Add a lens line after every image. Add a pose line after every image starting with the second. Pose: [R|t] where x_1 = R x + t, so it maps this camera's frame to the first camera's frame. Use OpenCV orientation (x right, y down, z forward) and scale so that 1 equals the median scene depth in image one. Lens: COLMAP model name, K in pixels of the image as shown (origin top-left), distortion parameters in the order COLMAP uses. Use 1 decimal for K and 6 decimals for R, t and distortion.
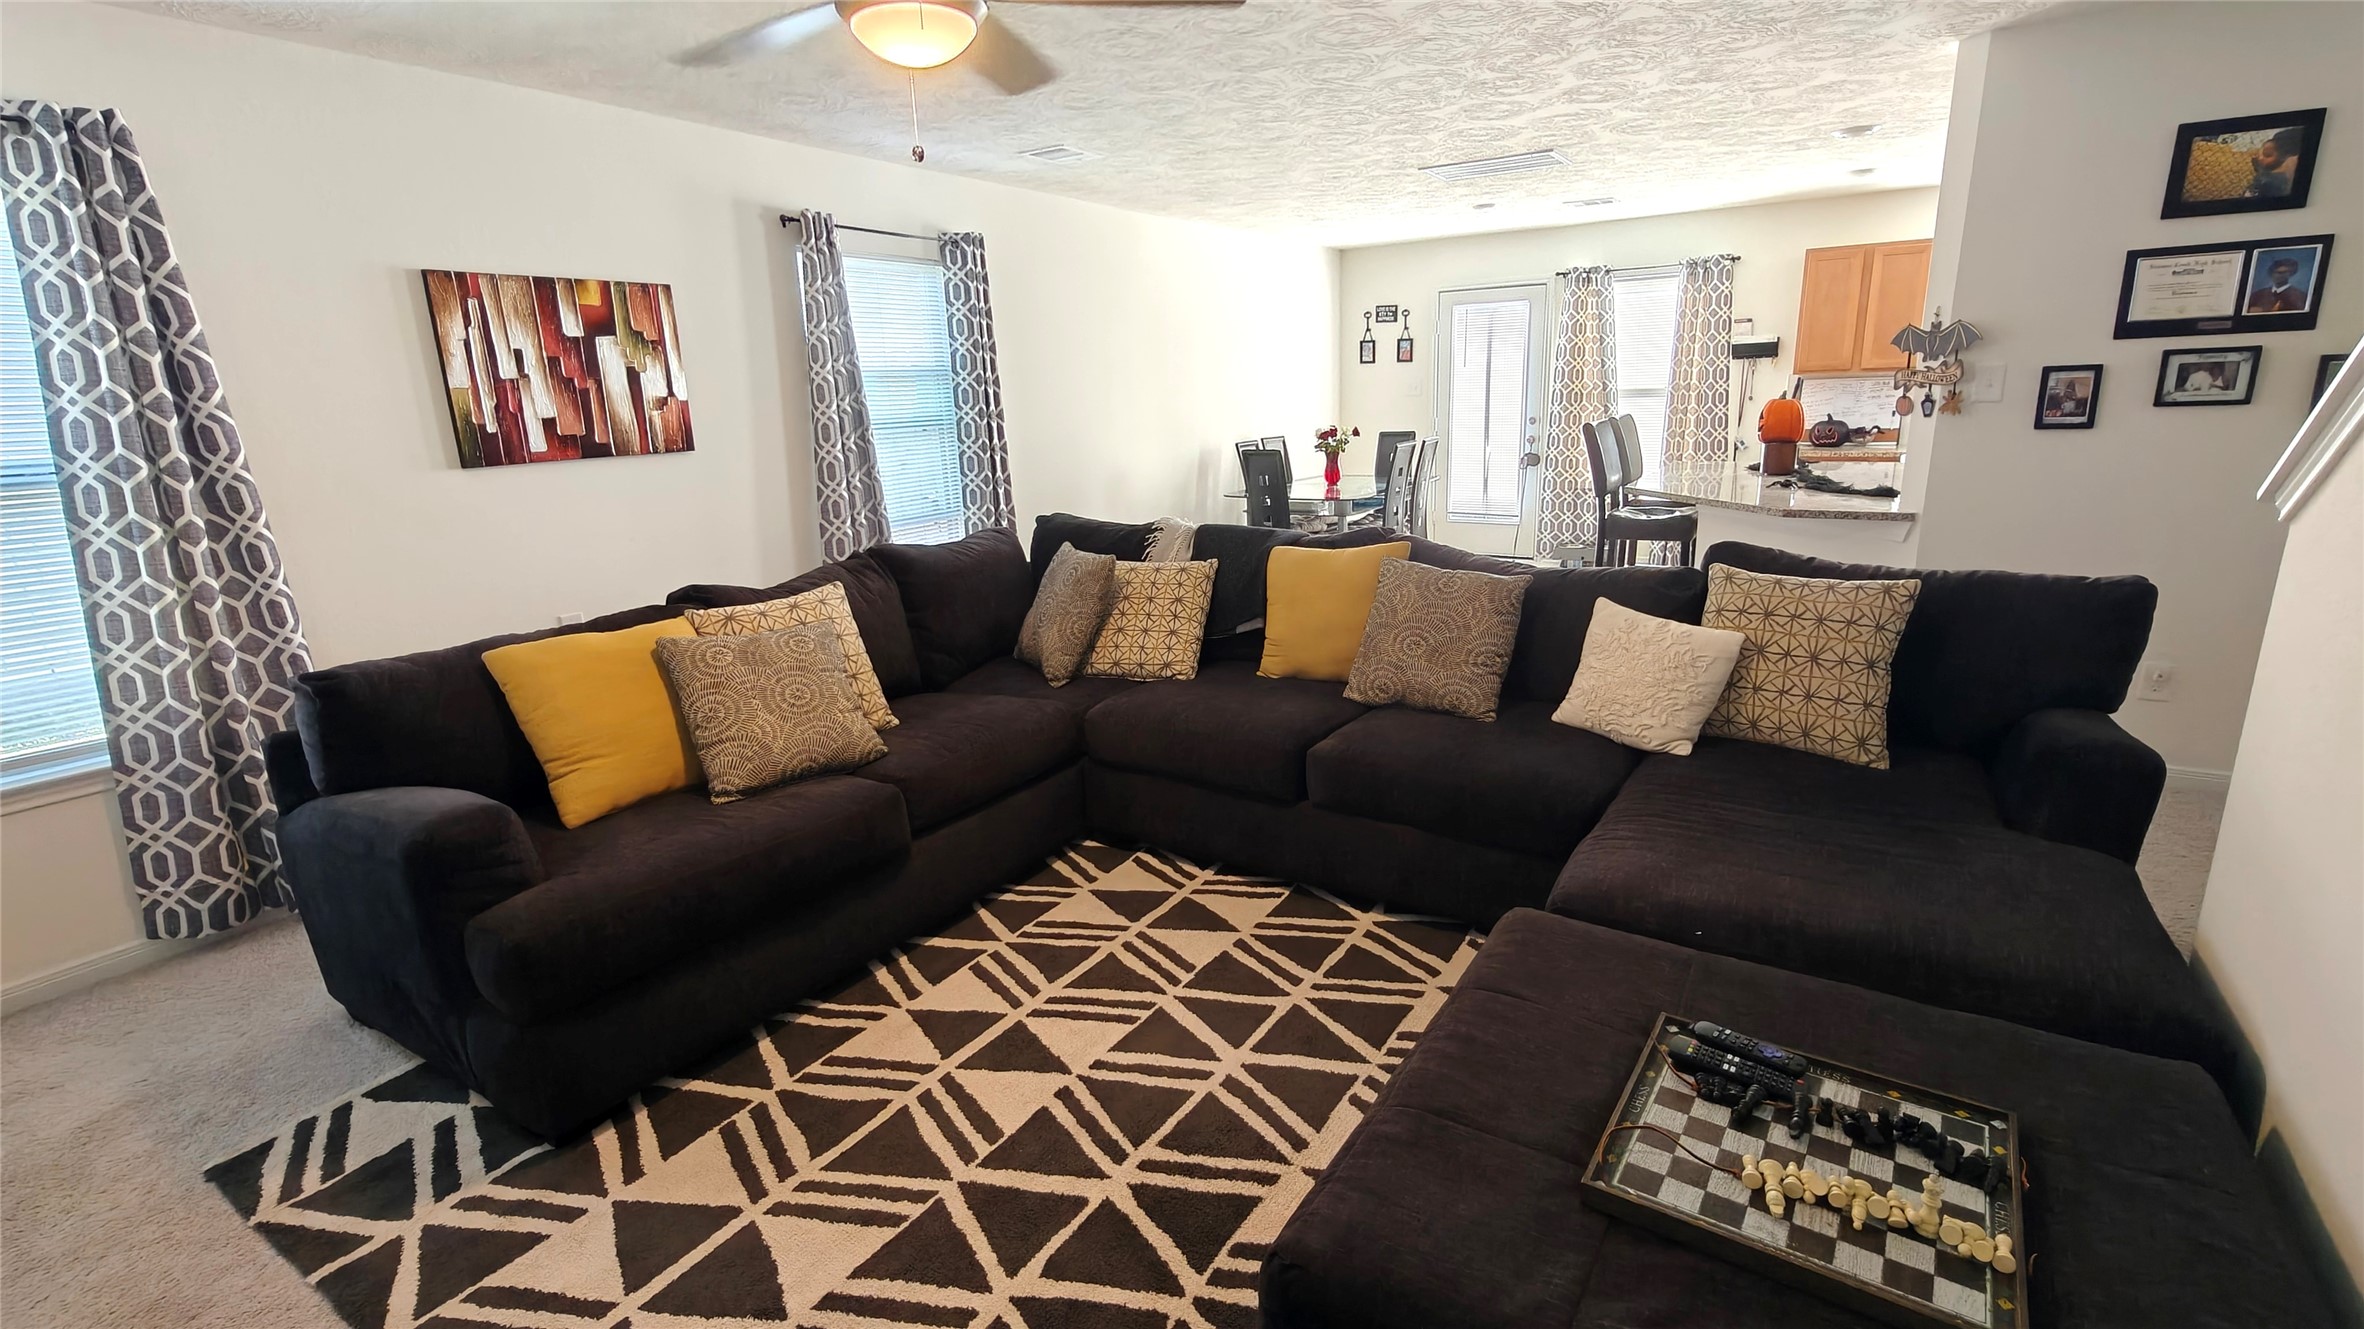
lens RADIAL K [[1058.8, 0, 1185.9], [0, 1058.8, 659.6], [0, 0, 1]] dist [-0.000075, 0.000474]
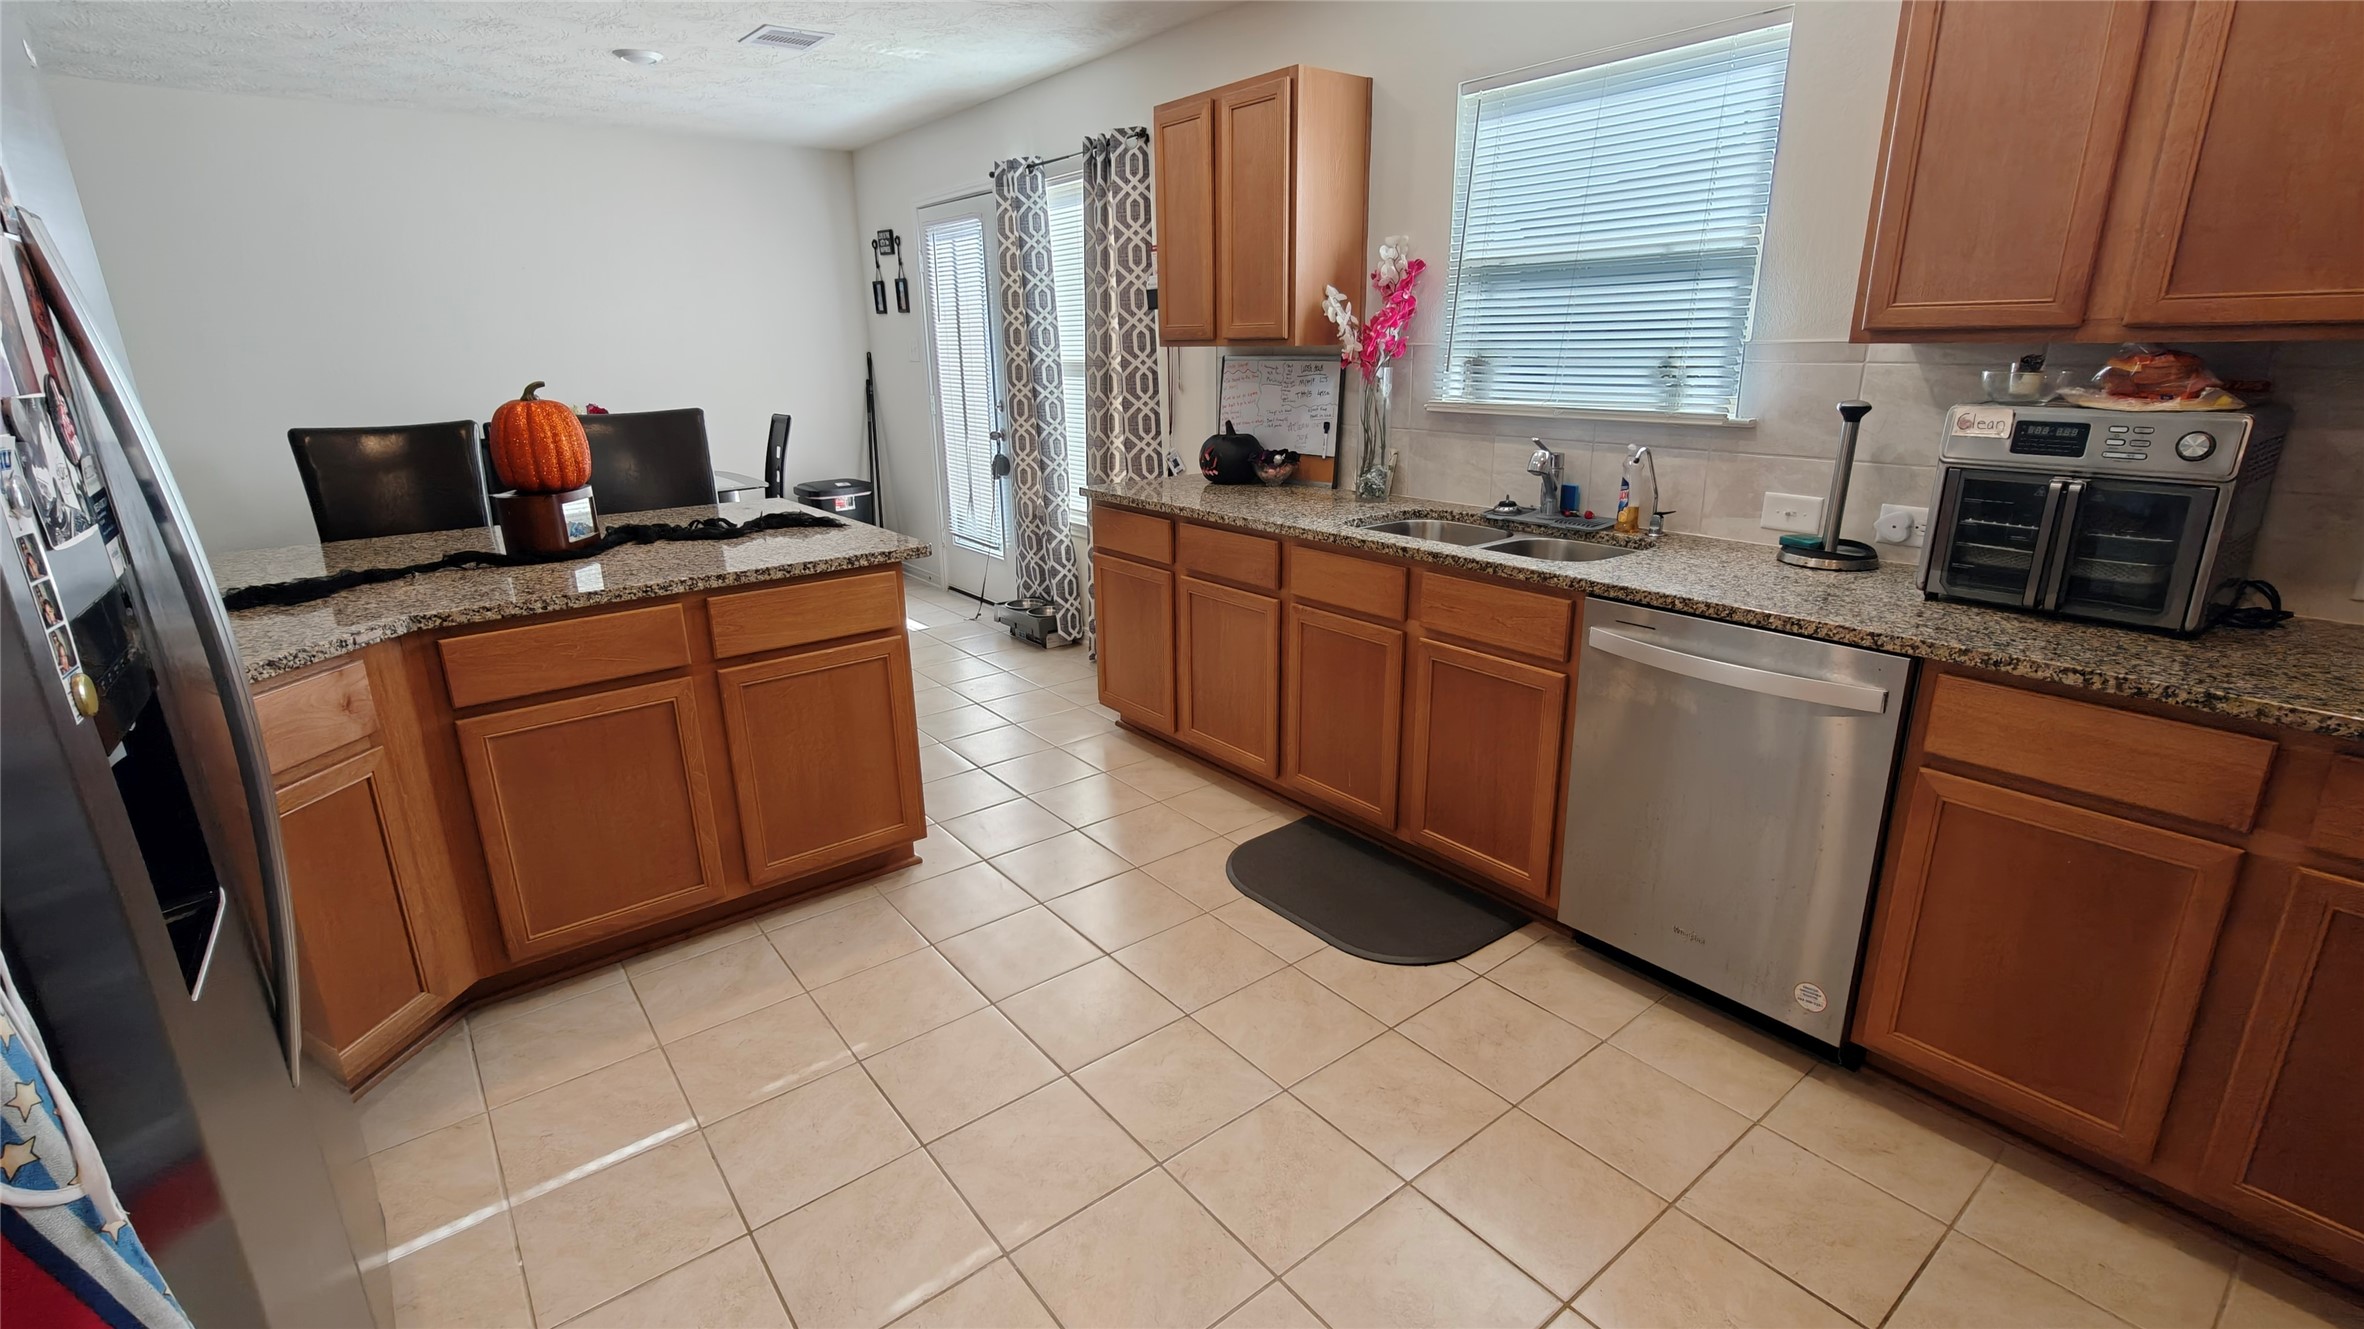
lens RADIAL K [[1058.8, 0, 1185.9], [0, 1058.8, 659.6], [0, 0, 1]] dist [-0.000075, 0.000474]
pose [[0.943221, 0.118846, -0.310178, 1.116119], [-0.105658, 0.992648, 0.059039, -0.204527], [0.314914, -0.022914, 0.948844, 0.694634]]
